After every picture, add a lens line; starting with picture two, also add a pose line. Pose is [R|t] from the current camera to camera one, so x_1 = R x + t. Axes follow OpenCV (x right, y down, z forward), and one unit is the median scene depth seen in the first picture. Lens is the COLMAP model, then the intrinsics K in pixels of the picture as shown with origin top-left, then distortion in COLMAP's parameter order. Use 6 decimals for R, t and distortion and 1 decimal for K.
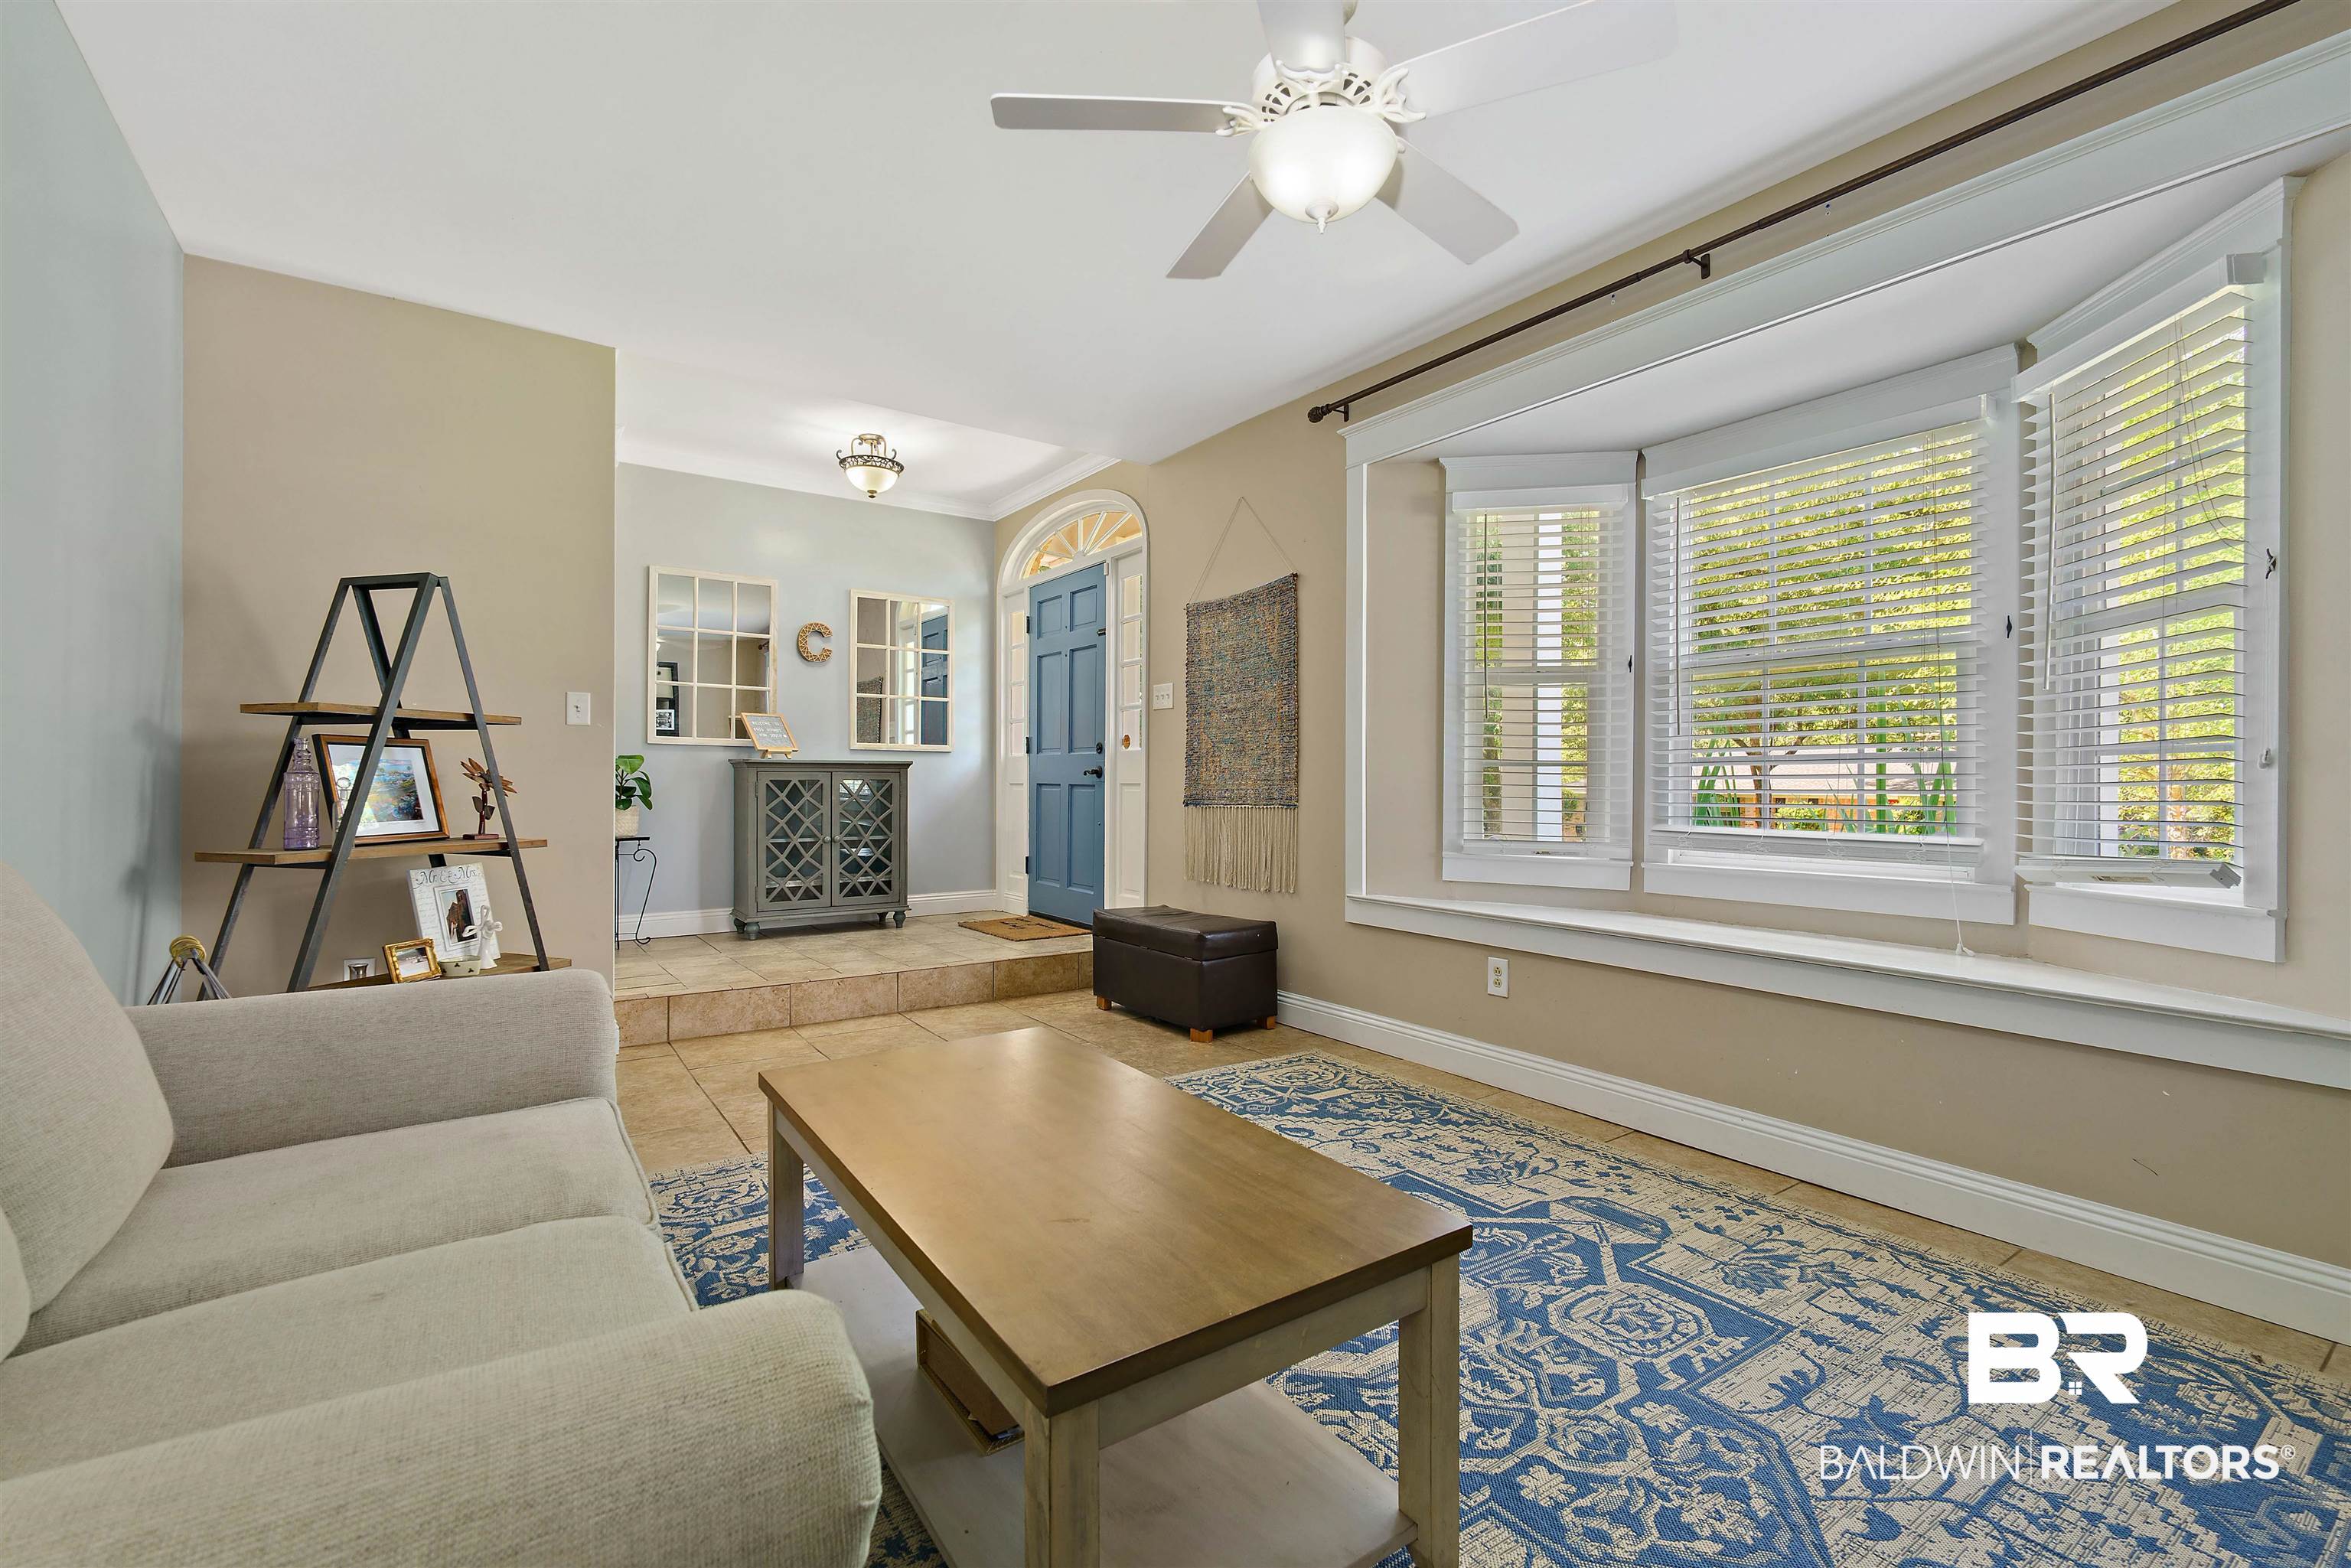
lens RADIAL K [[1011.3, 0, 1176.8], [0, 1011.3, 786.0], [0, 0, 1]] dist [-0.004326, 0.002424]
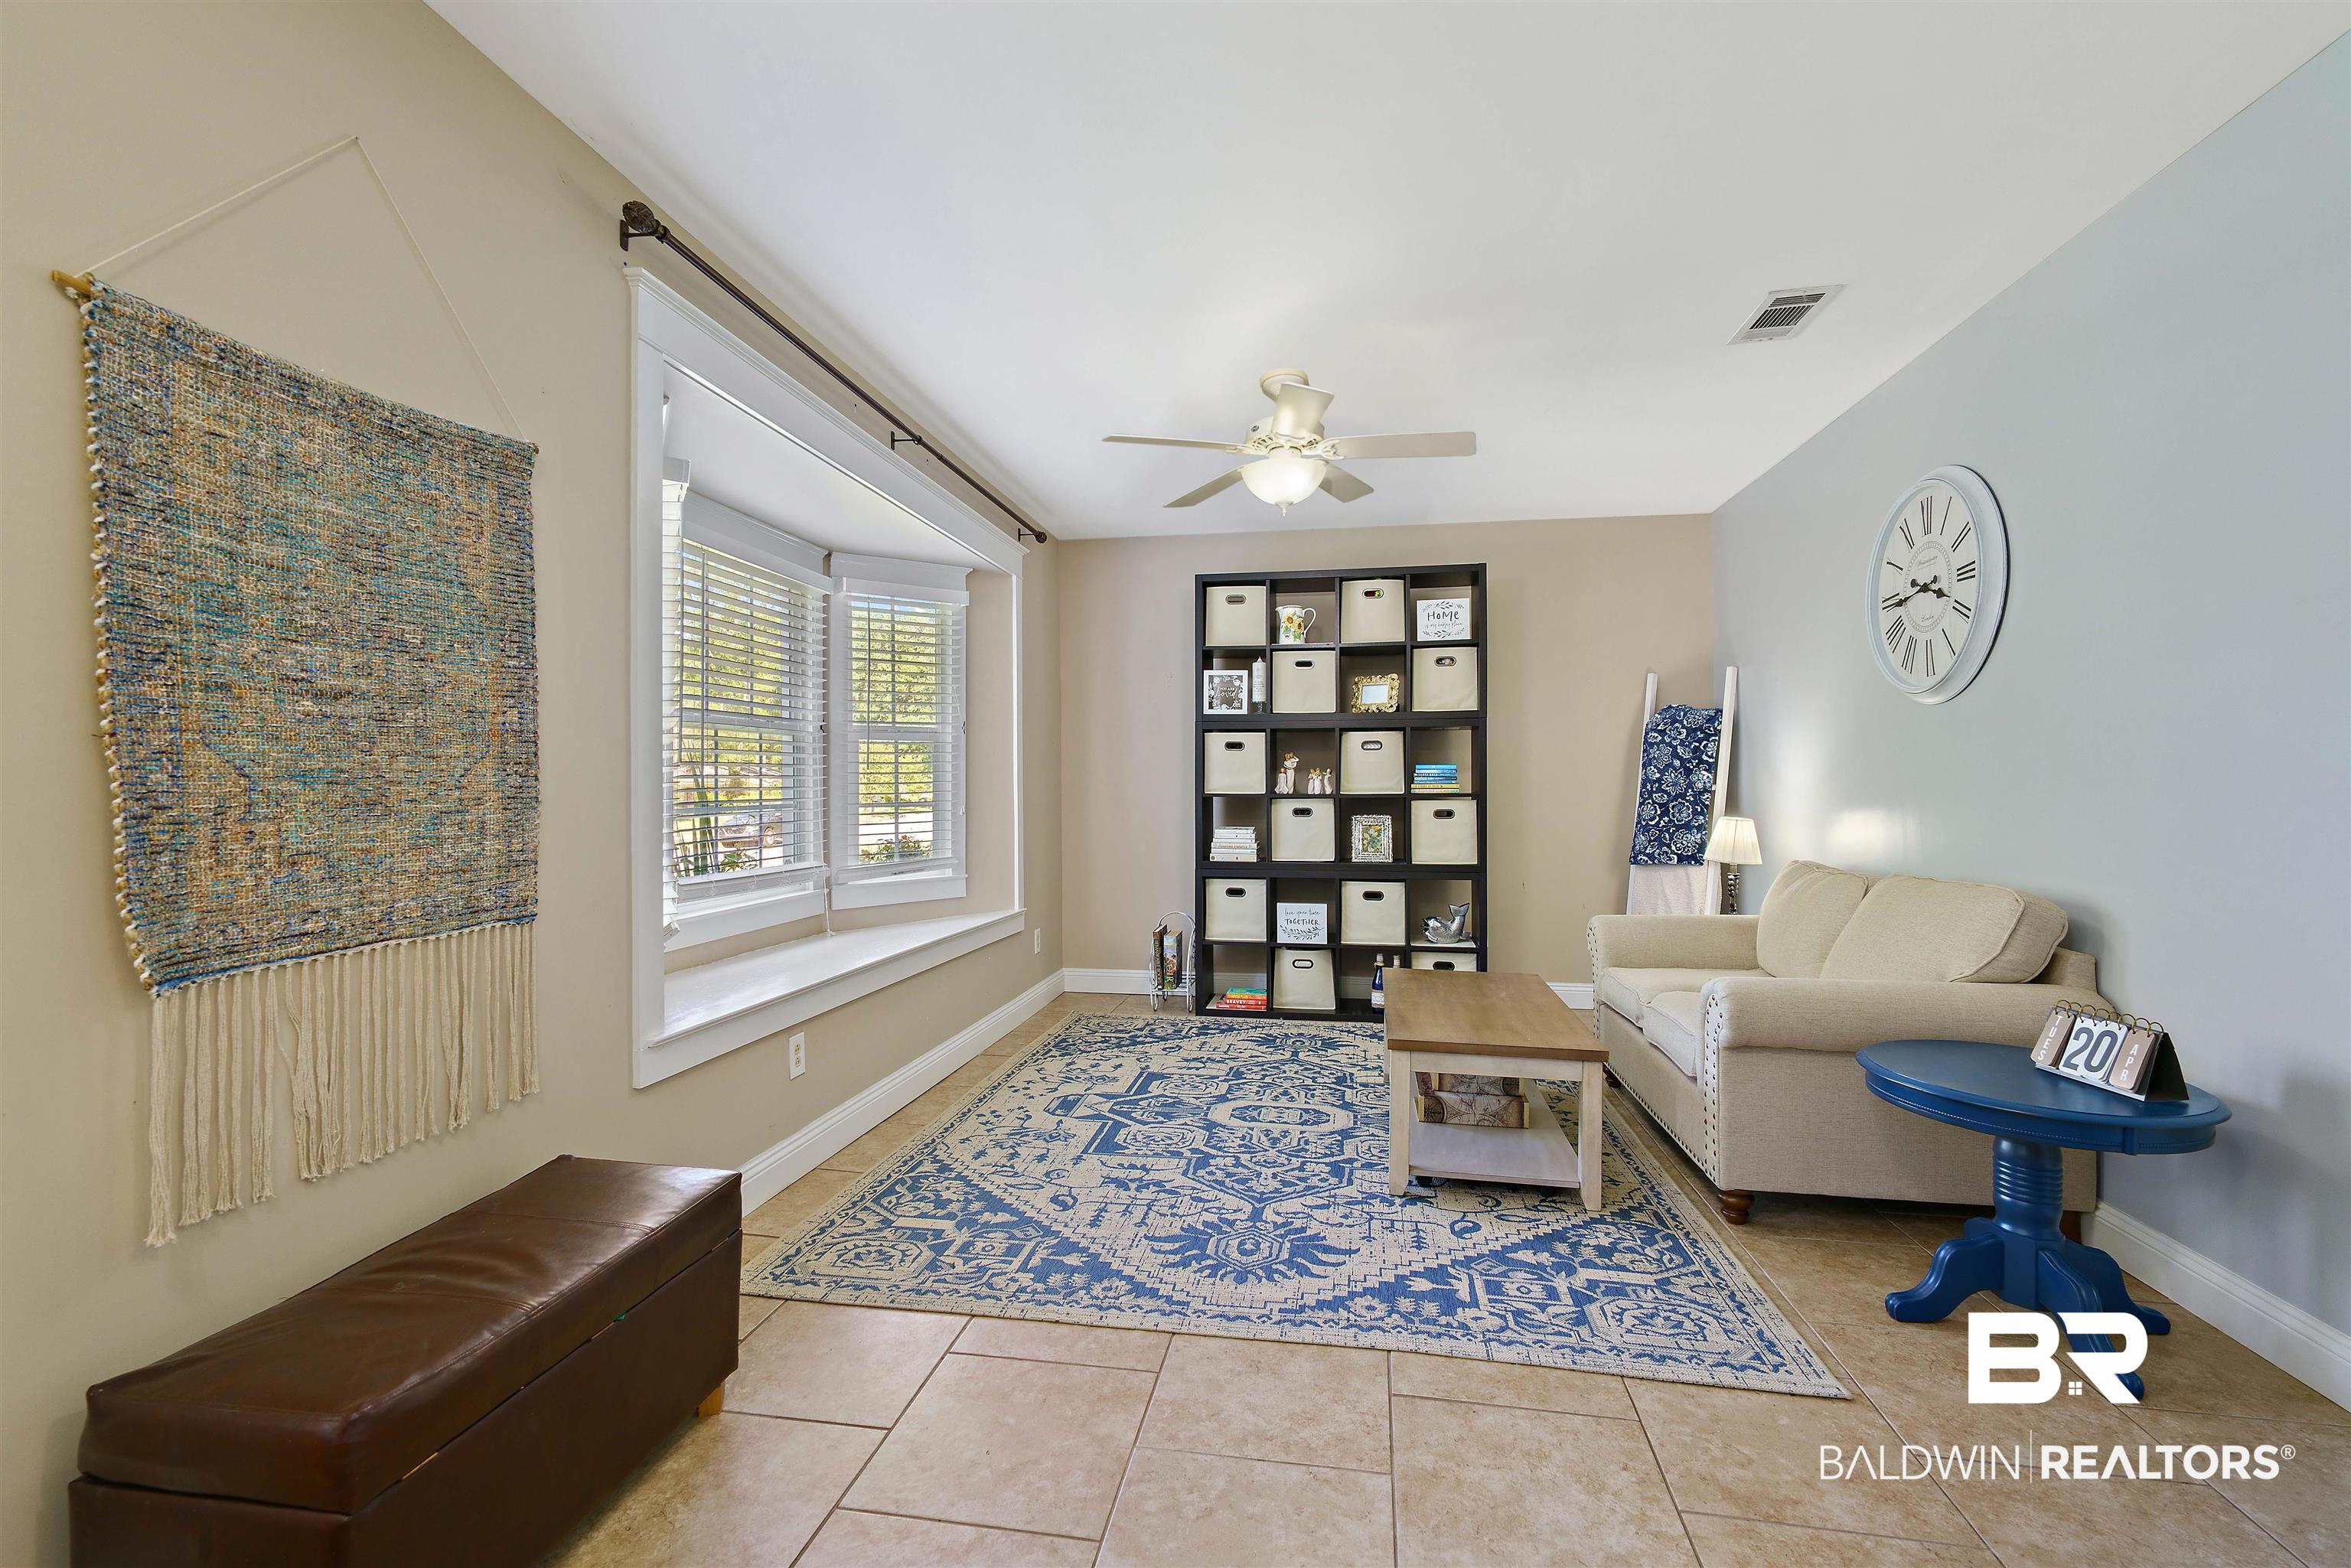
lens RADIAL K [[1011.3, 0, 1178.6], [0, 1011.3, 785.7], [0, 0, 1]] dist [-0.004326, 0.002424]
pose [[-0.709428, -0.004167, 0.704766, -0.733119], [-0.002072, 0.999991, 0.003826, -0.075799], [-0.704775, 0.001254, -0.709430, 1.813815]]
